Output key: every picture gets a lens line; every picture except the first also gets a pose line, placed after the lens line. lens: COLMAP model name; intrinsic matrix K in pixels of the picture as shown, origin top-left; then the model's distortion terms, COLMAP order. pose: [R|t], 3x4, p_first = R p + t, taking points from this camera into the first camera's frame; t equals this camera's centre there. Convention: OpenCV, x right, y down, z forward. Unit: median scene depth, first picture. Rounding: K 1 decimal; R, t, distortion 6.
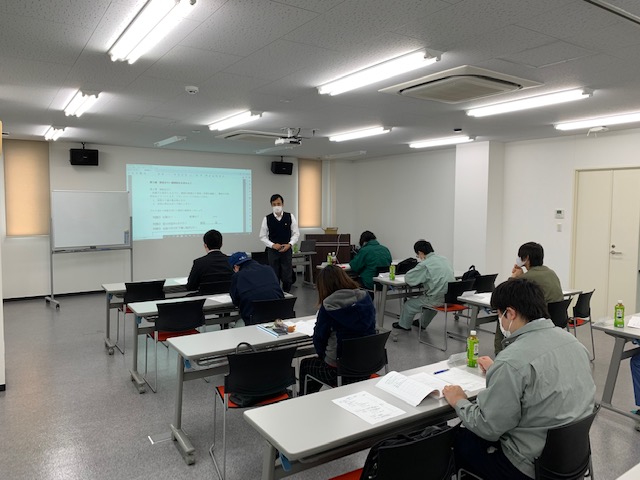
lens RADIAL K [[488.7, 0, 316.9], [0, 488.7, 240.4], [0, 0, 1]] dist [0.035669, -0.046086]
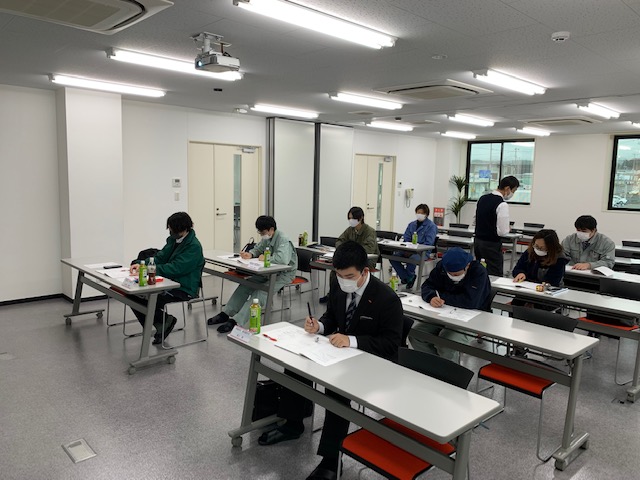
lens RADIAL K [[488.7, 0, 322.2], [0, 488.7, 239.6], [0, 0, 1]] dist [0.035669, -0.046086]
pose [[-0.181847, -0.138299, 0.973553, -0.607096], [0.051516, 0.987361, 0.149883, -0.078954], [-0.981976, 0.077410, -0.172424, 0.944169]]
